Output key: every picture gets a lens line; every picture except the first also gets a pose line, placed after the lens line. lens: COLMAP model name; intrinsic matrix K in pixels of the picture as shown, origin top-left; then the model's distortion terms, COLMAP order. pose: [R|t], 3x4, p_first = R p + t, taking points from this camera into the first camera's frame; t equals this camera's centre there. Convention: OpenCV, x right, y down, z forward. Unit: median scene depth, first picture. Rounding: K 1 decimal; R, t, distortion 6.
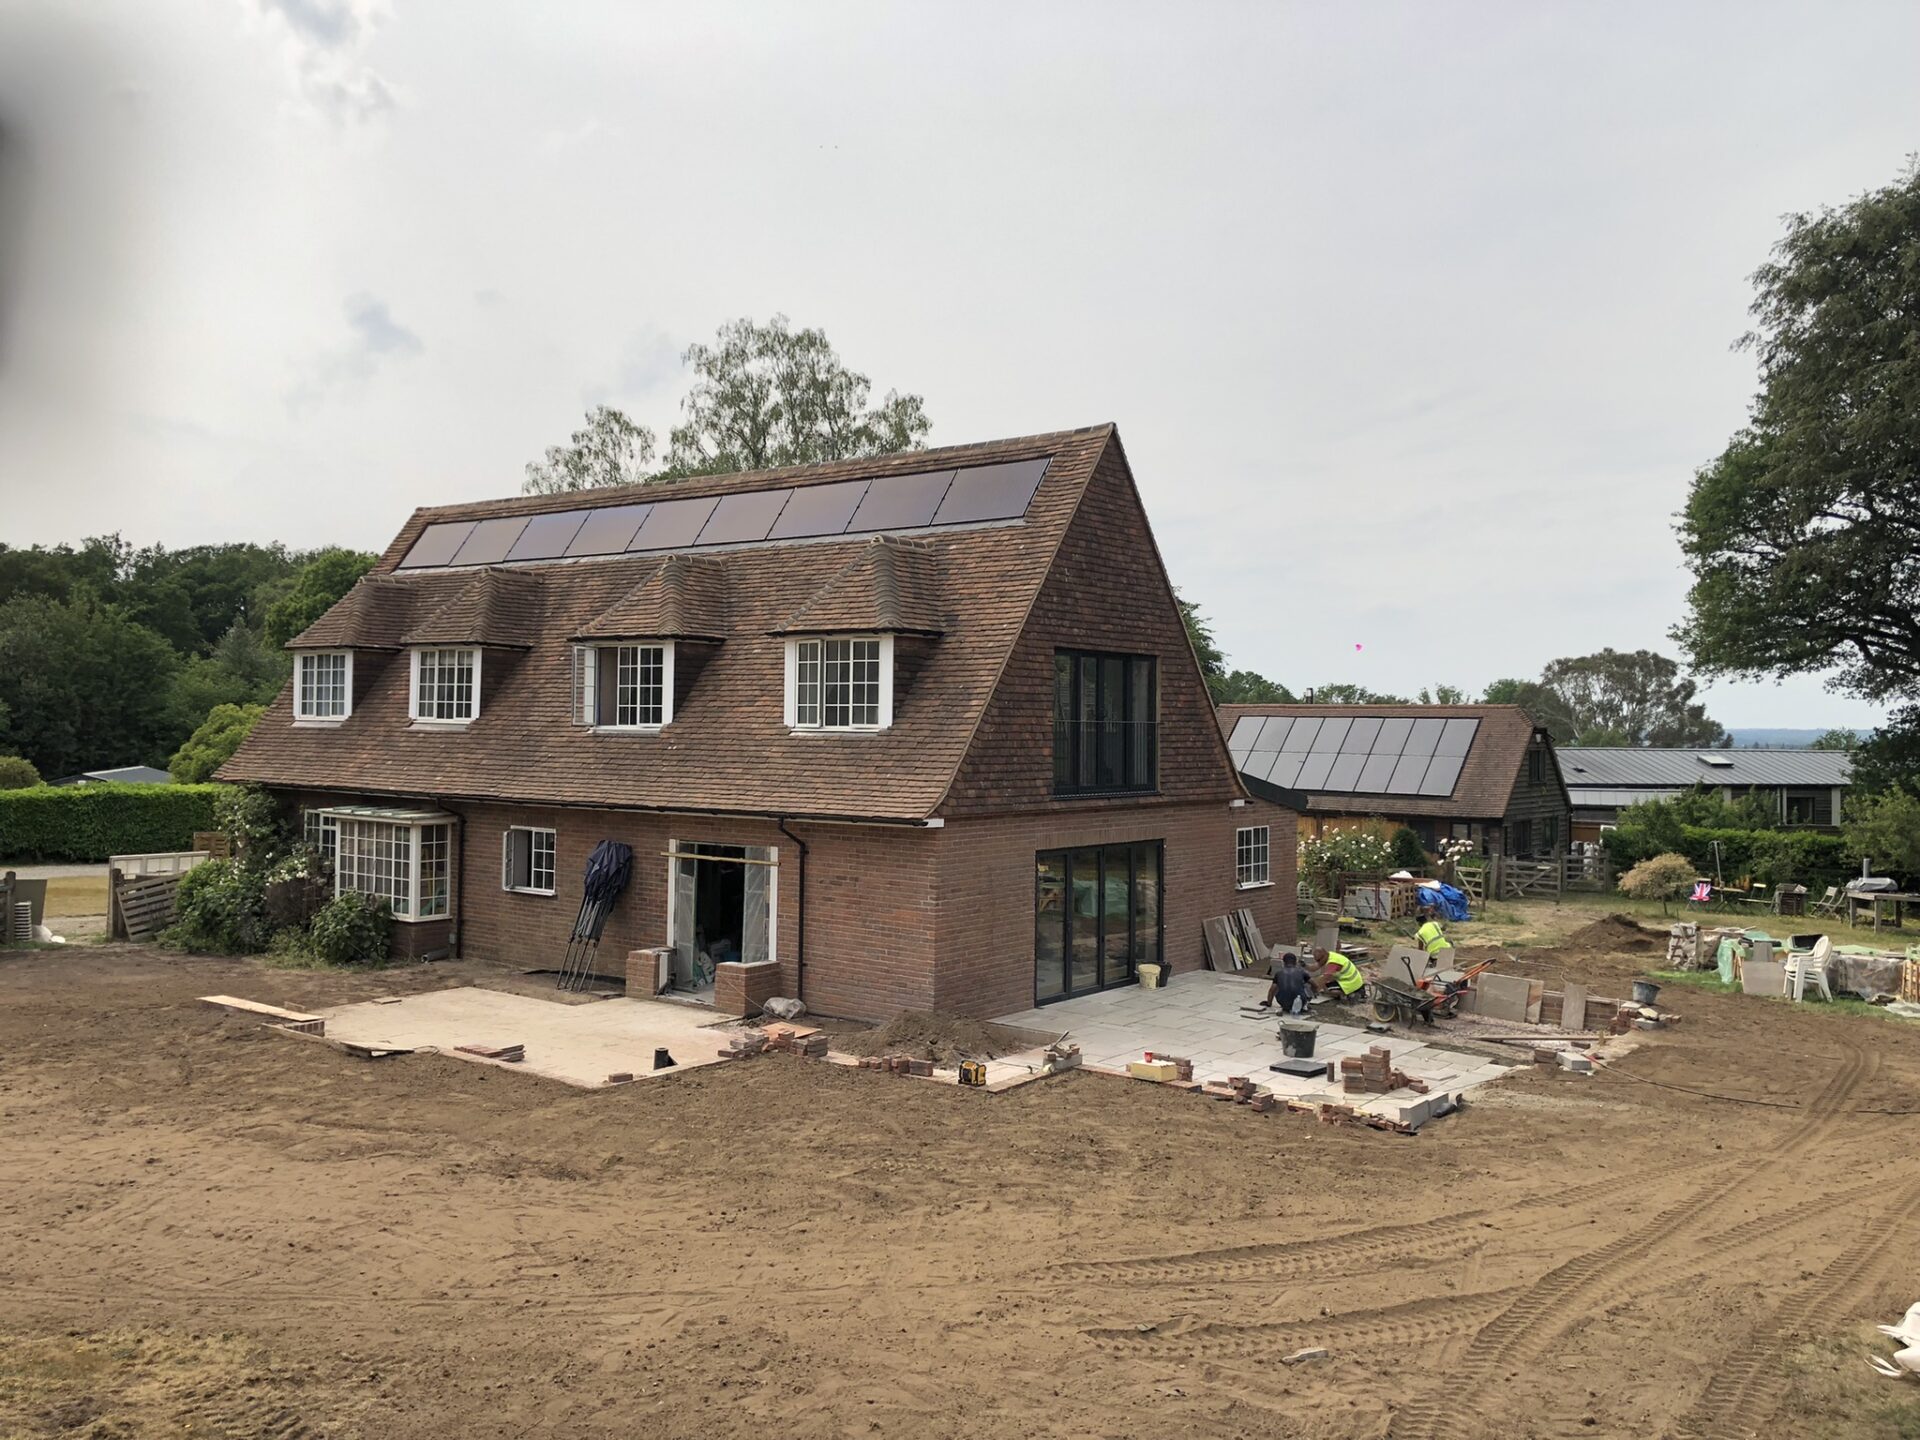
lens RADIAL K [[1581.8, 0, 951.1], [0, 1581.8, 707.9], [0, 0, 1]] dist [0.053027, -0.048498]
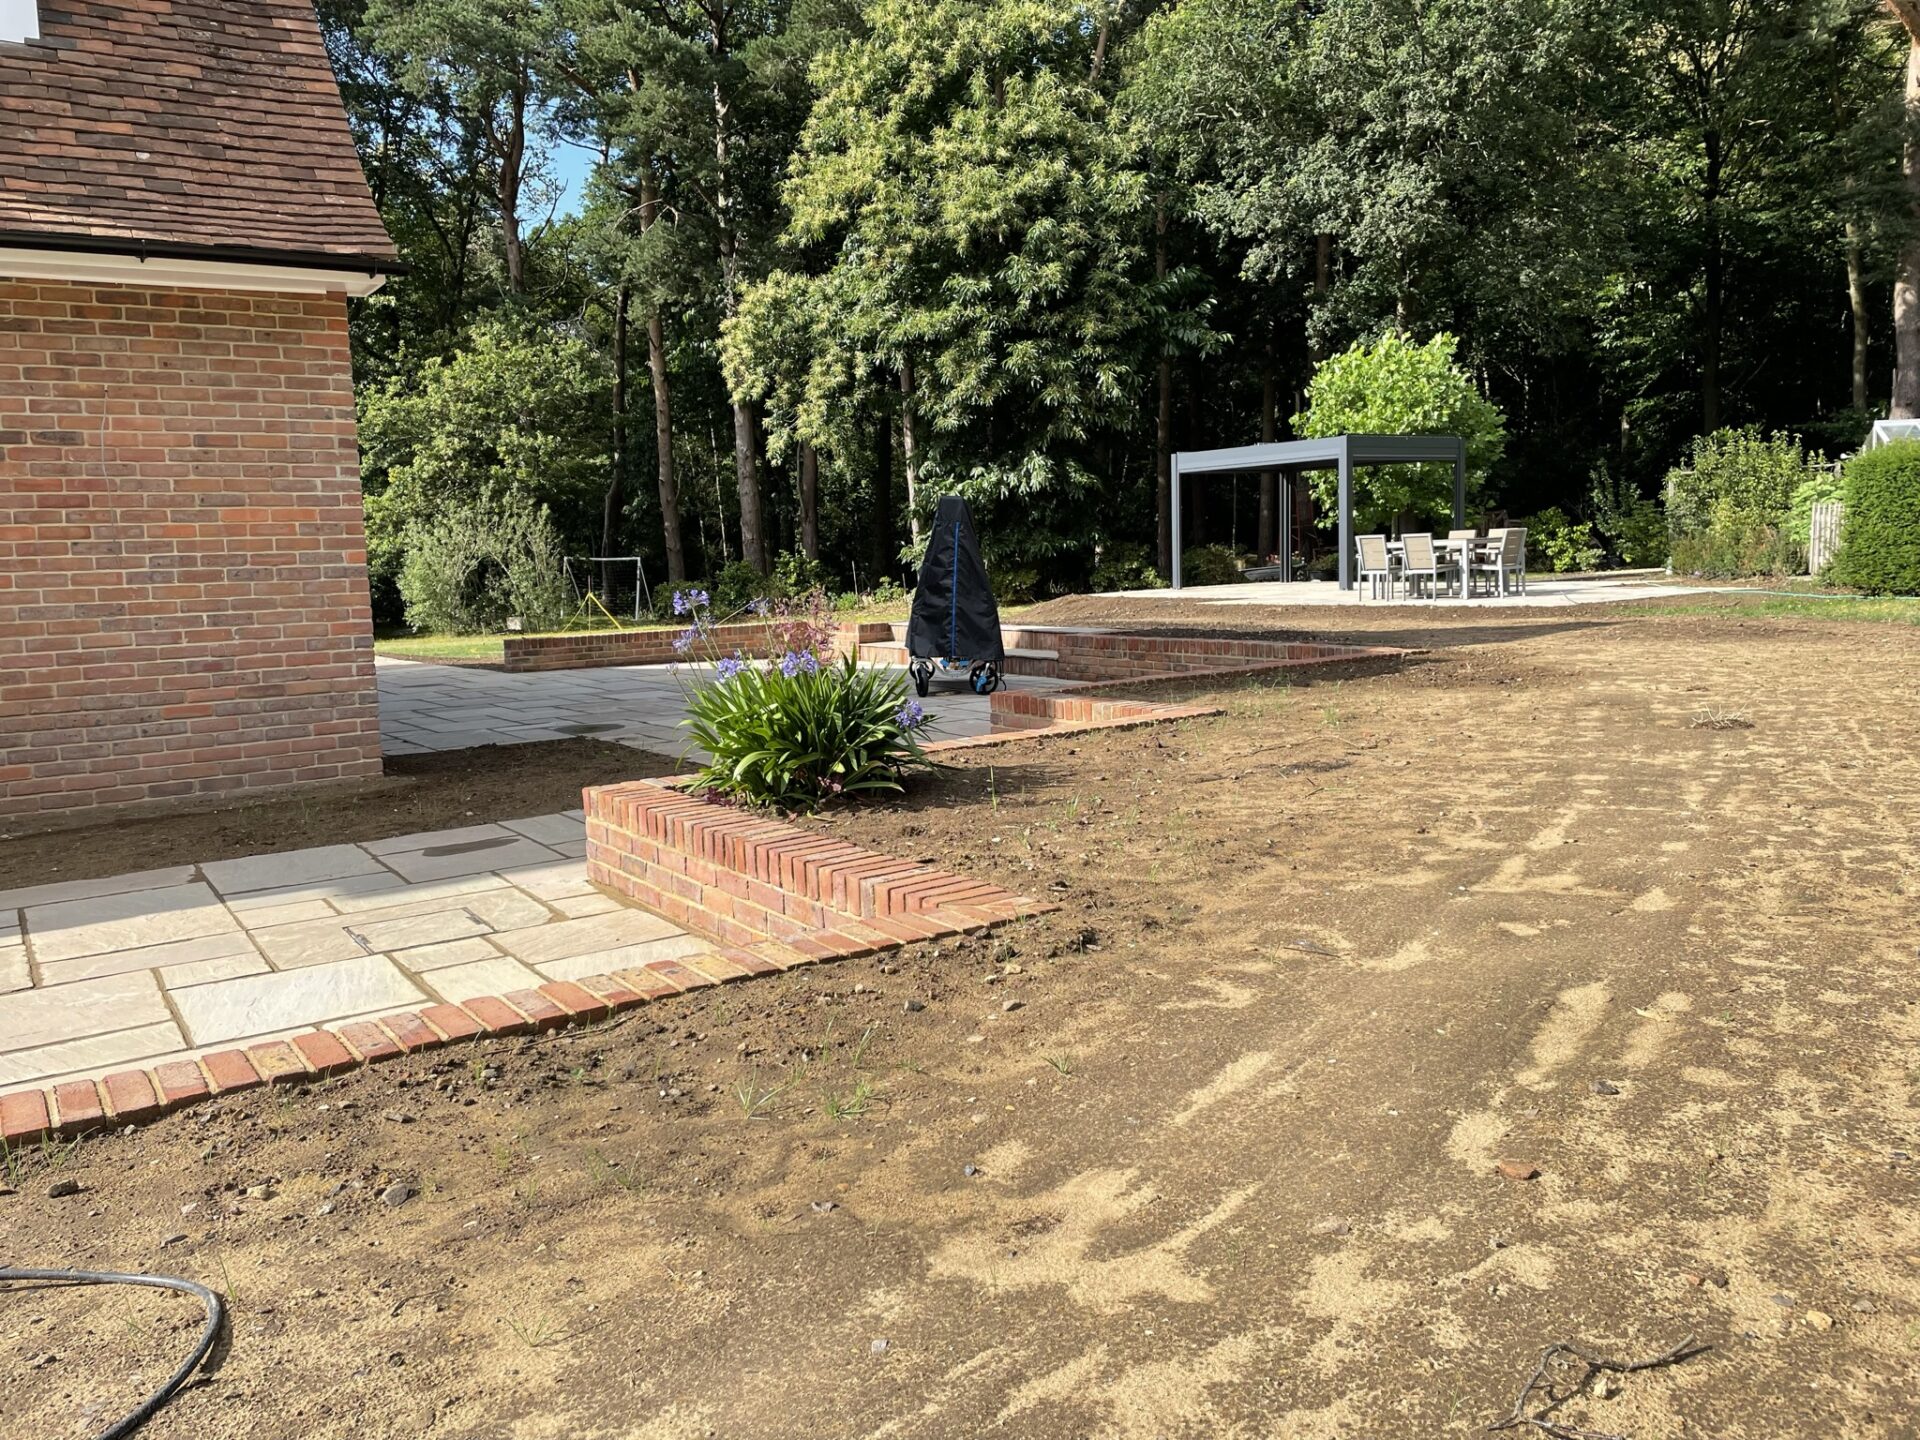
lens RADIAL K [[1450.1, 0, 948.0], [0, 1450.1, 696.9], [0, 0, 1]] dist [0.083825, -0.096815]
pose [[0.314747, -0.122248, 0.941270, -0.242584], [0.026411, 0.992415, 0.120060, 0.099287], [-0.948808, -0.012929, 0.315589, 0.524381]]
